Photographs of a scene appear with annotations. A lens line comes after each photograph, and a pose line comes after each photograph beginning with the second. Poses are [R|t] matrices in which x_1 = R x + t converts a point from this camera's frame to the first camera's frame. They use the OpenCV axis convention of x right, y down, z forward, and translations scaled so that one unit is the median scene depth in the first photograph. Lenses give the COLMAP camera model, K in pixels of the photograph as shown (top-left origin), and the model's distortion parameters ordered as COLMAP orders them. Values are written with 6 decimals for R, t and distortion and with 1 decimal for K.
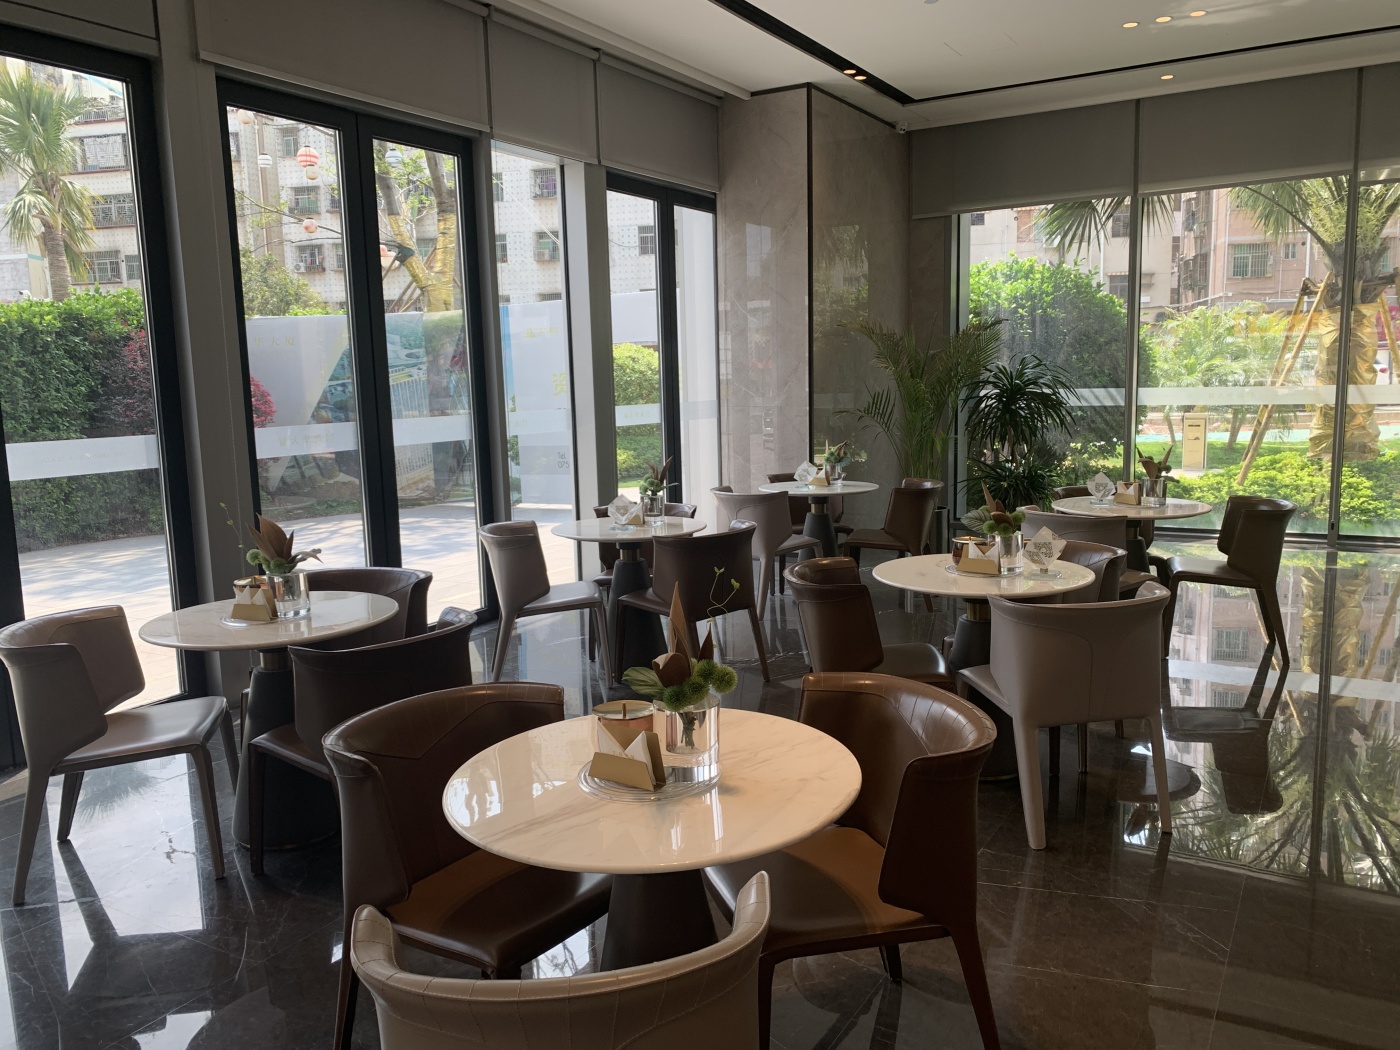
lens RADIAL K [[1078.0, 0, 700.0], [0, 1078.0, 525.0], [0, 0, 1]] dist [0.059655, -0.095193]
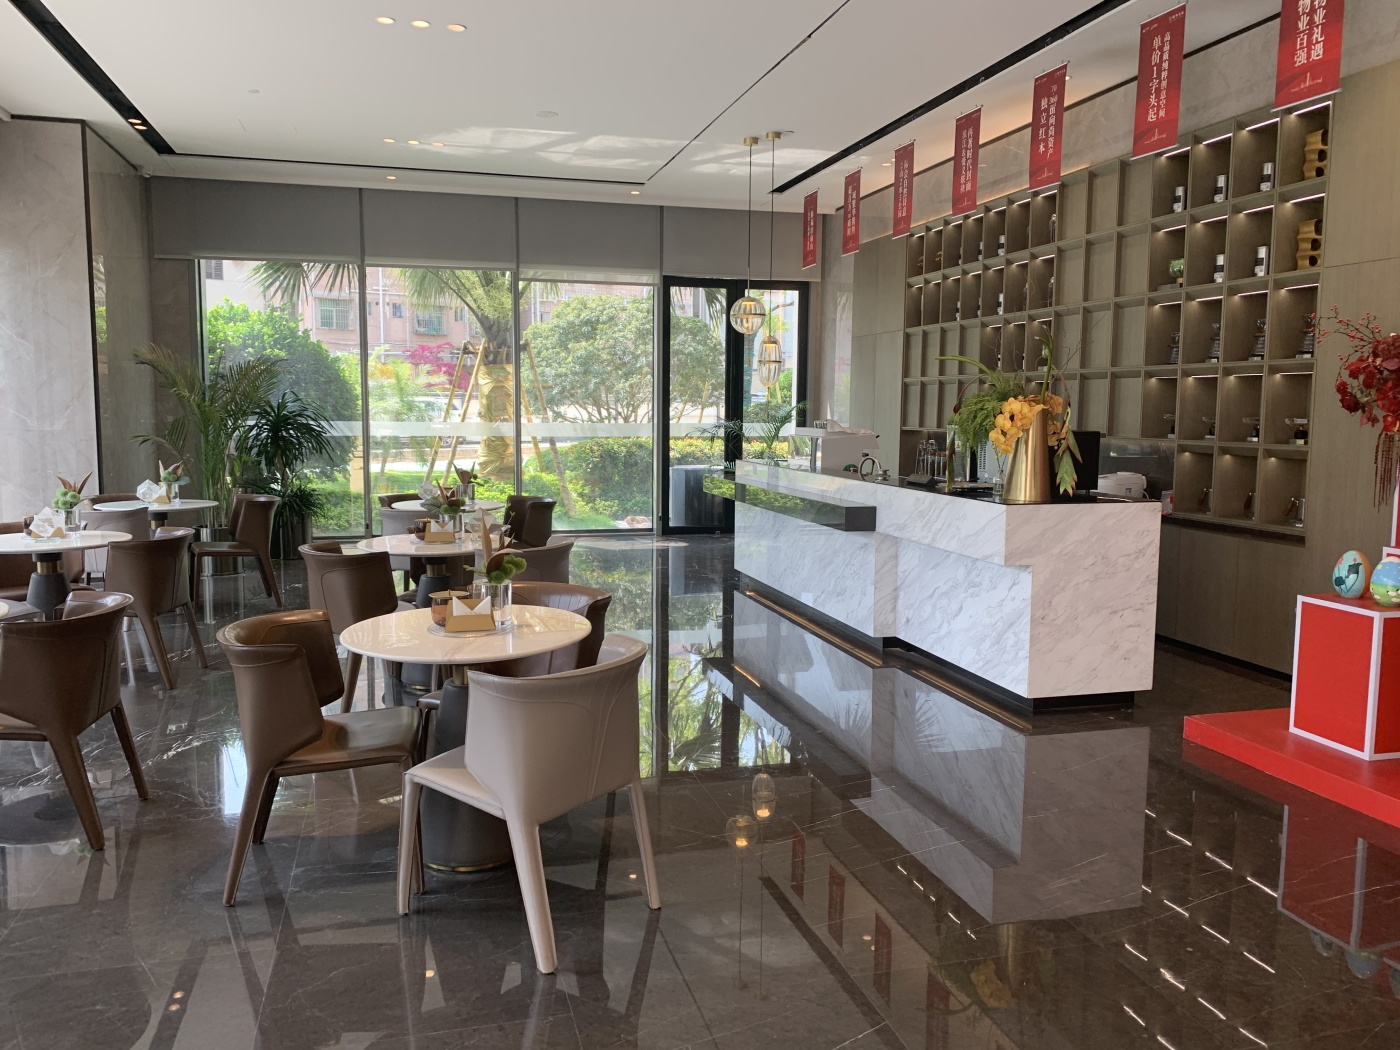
lens RADIAL K [[1068.3, 0, 690.2], [0, 1068.3, 517.1], [0, 0, 1]] dist [0.051862, -0.073847]
pose [[0.696252, -0.043740, 0.716464, -0.217179], [0.074455, 0.997158, -0.011479, 0.021581], [-0.713926, 0.061337, 0.697530, -0.091138]]
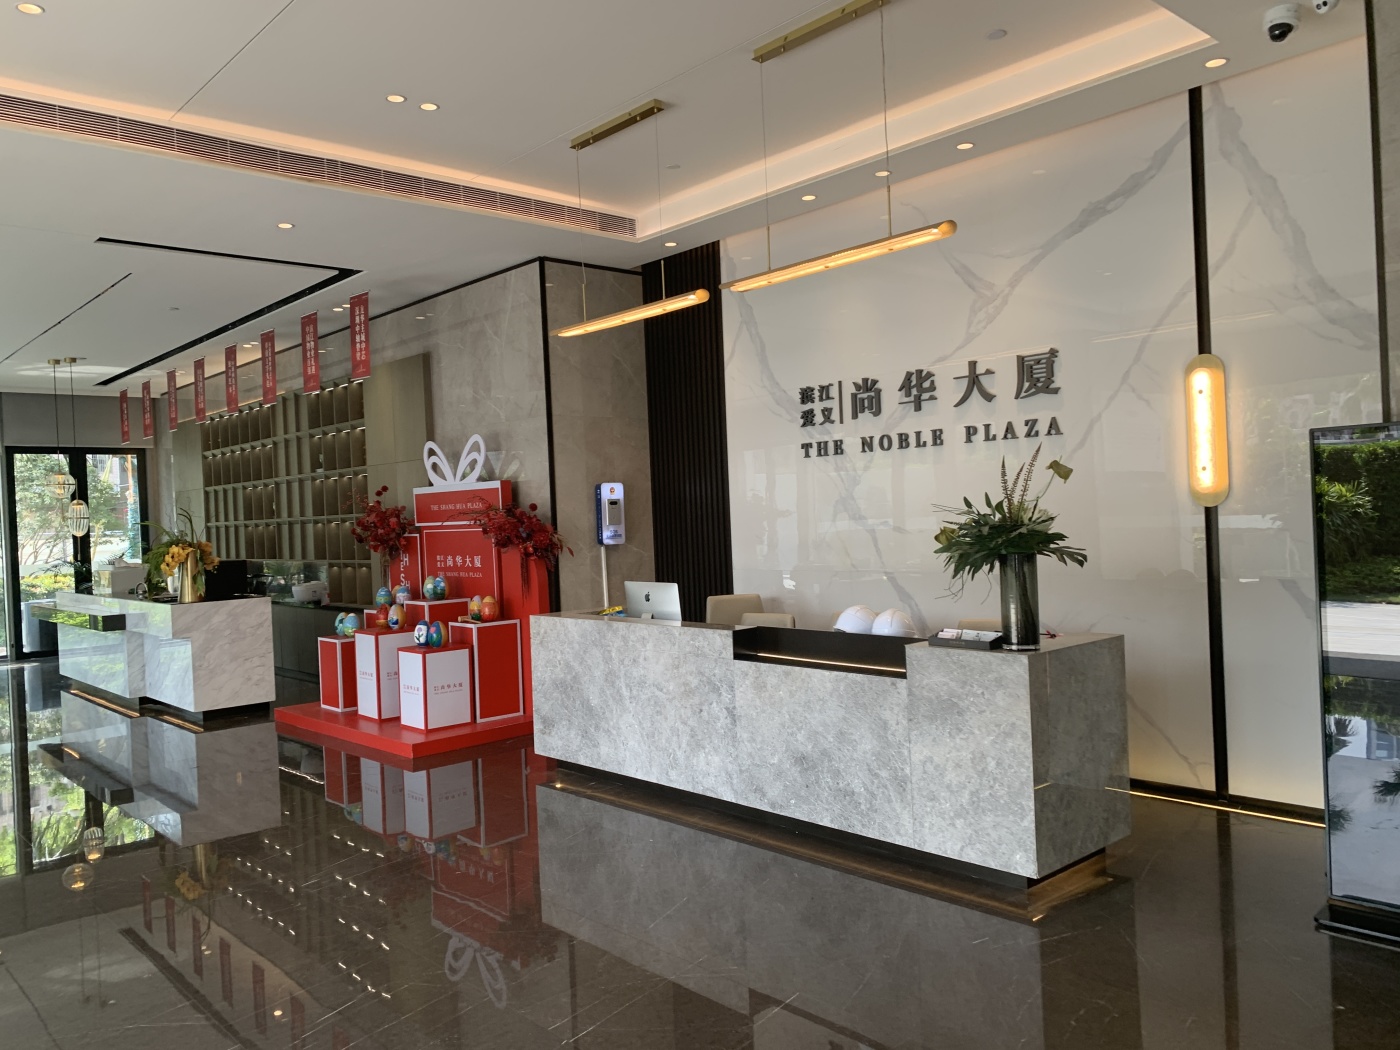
lens RADIAL K [[1078.7, 0, 700.0], [0, 1078.7, 525.0], [0, 0, 1]] dist [0.035827, -0.071620]
pose [[0.293613, 0.004249, 0.955915, -0.519785], [0.164996, 0.984756, -0.055056, 0.083592], [-0.941577, 0.173887, 0.288436, -0.579488]]
